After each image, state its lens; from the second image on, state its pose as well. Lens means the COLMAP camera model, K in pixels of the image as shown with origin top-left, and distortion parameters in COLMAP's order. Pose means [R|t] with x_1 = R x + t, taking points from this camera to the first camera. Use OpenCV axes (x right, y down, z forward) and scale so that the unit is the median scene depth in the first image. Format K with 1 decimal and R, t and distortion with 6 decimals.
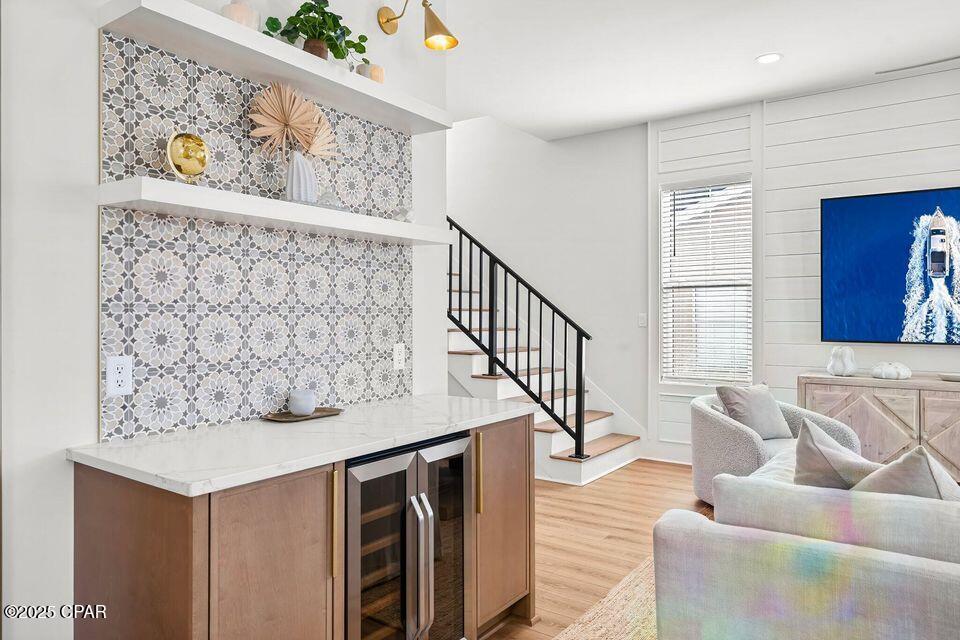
lens RADIAL K [[624.6, 0, 480.6], [0, 624.6, 316.5], [0, 0, 1]] dist [0.008306, -0.005802]
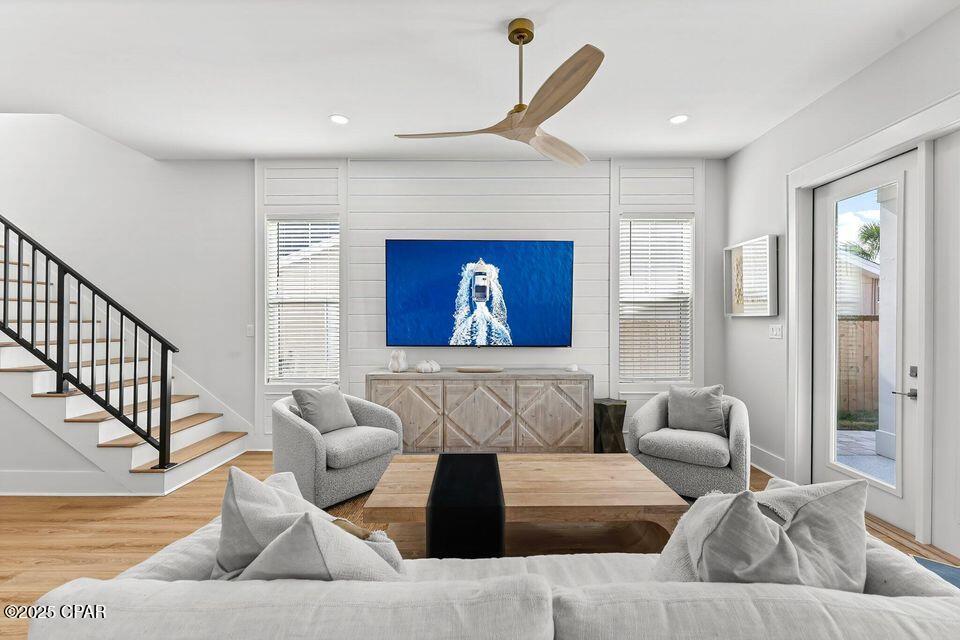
lens RADIAL K [[422.9, 0, 485.9], [0, 422.9, 325.3], [0, 0, 1]] dist [-0.012022, 0.000580]
pose [[0.814088, -0.003189, 0.580733, 0.214267], [-0.002078, 0.999963, 0.008404, -0.014884], [-0.580738, -0.008048, 0.814051, 0.157344]]
